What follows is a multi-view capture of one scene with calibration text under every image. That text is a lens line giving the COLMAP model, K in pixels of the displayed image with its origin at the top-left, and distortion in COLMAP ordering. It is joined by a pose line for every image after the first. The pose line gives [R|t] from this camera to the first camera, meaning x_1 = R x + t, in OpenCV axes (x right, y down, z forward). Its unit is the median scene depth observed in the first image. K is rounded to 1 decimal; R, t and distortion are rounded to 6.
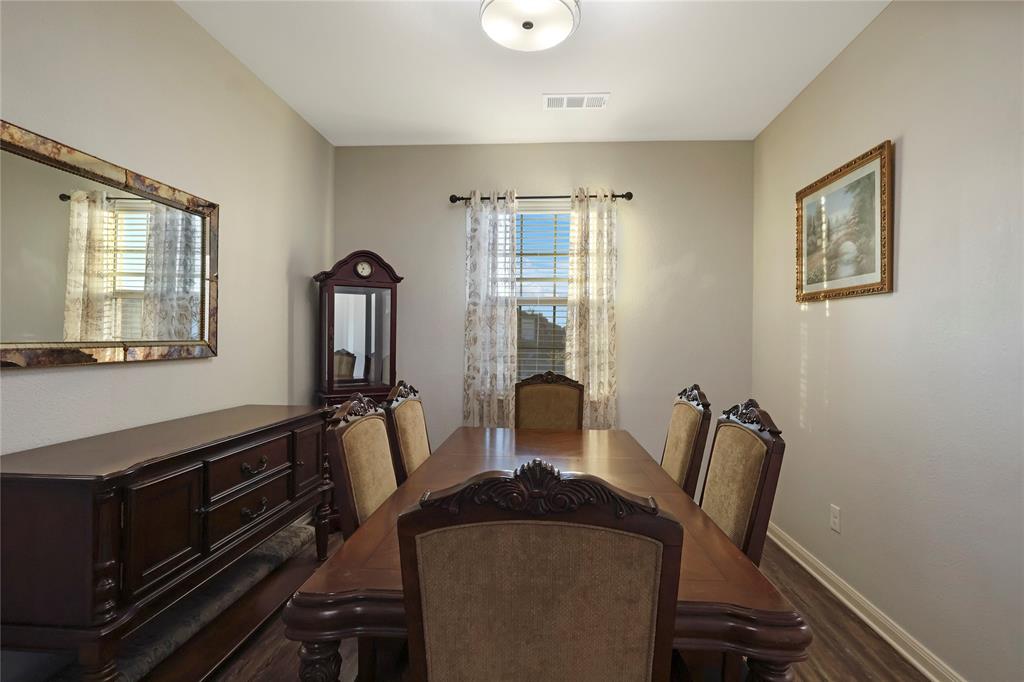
lens RADIAL K [[491.2, 0, 512.0], [0, 491.2, 341.0], [0, 0, 1]] dist [-0.031396, 0.000469]
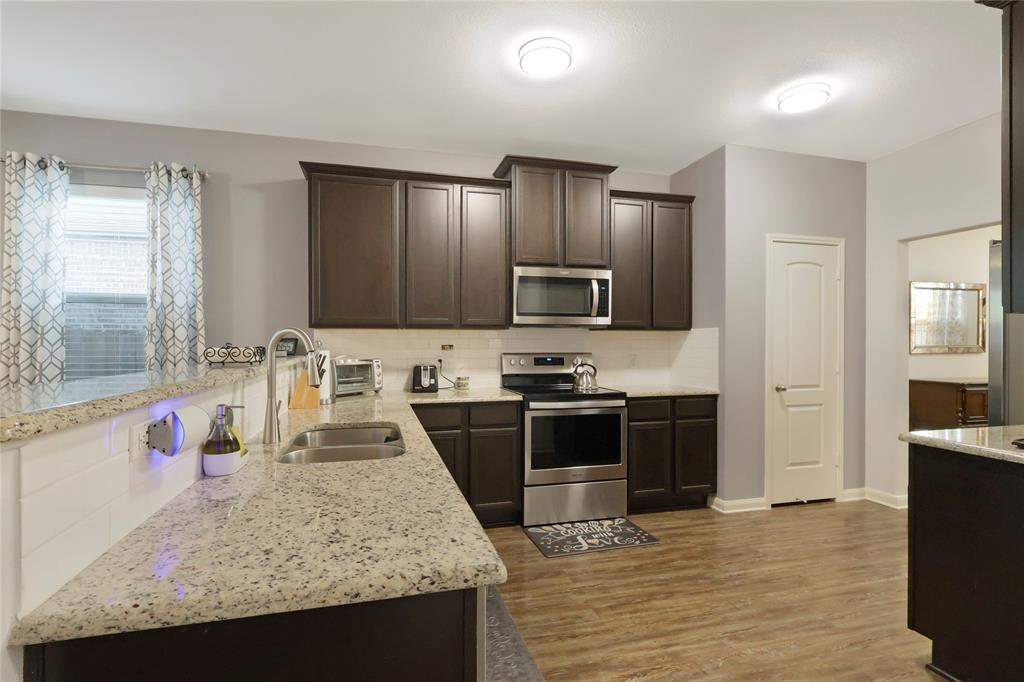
lens RADIAL K [[480.1, 0, 512.0], [0, 480.1, 341.0], [0, 0, 1]] dist [-0.002051, -0.000334]
pose [[0.329766, -0.010624, -0.944003, 0.624863], [0.002604, 0.999943, -0.010344, 0.000946], [0.944059, 0.000952, 0.329775, -1.469939]]
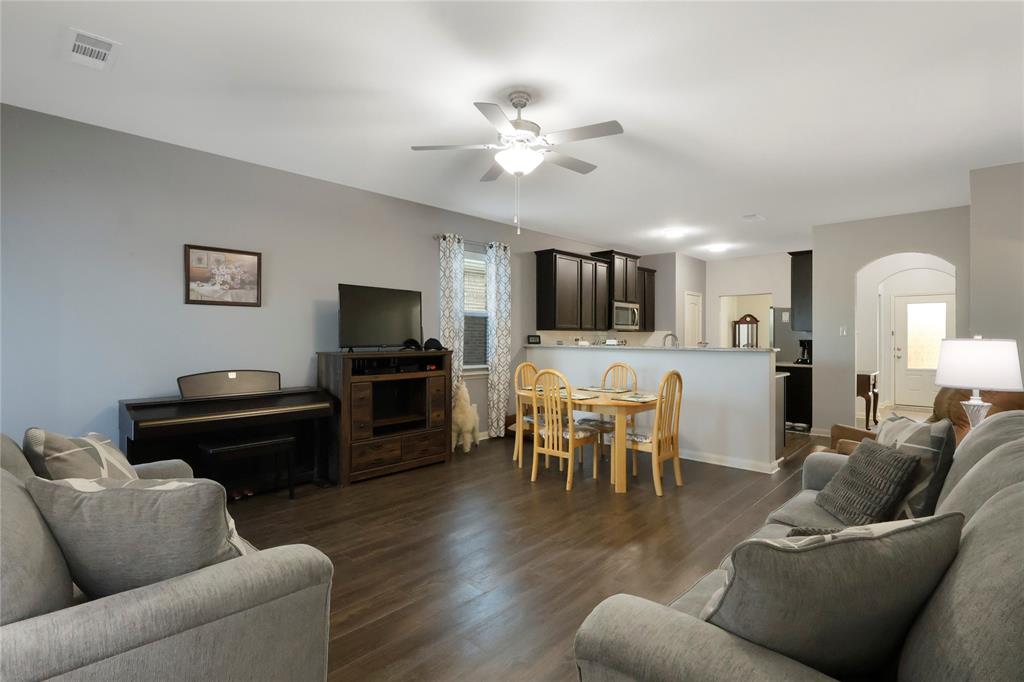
lens RADIAL K [[480.1, 0, 512.0], [0, 480.1, 341.0], [0, 0, 1]] dist [-0.002051, -0.000334]
pose [[0.779343, -0.007304, -0.626555, 0.673708], [0.008671, 0.999962, -0.000871, 0.008113], [0.626537, -0.004754, 0.779377, -3.434742]]
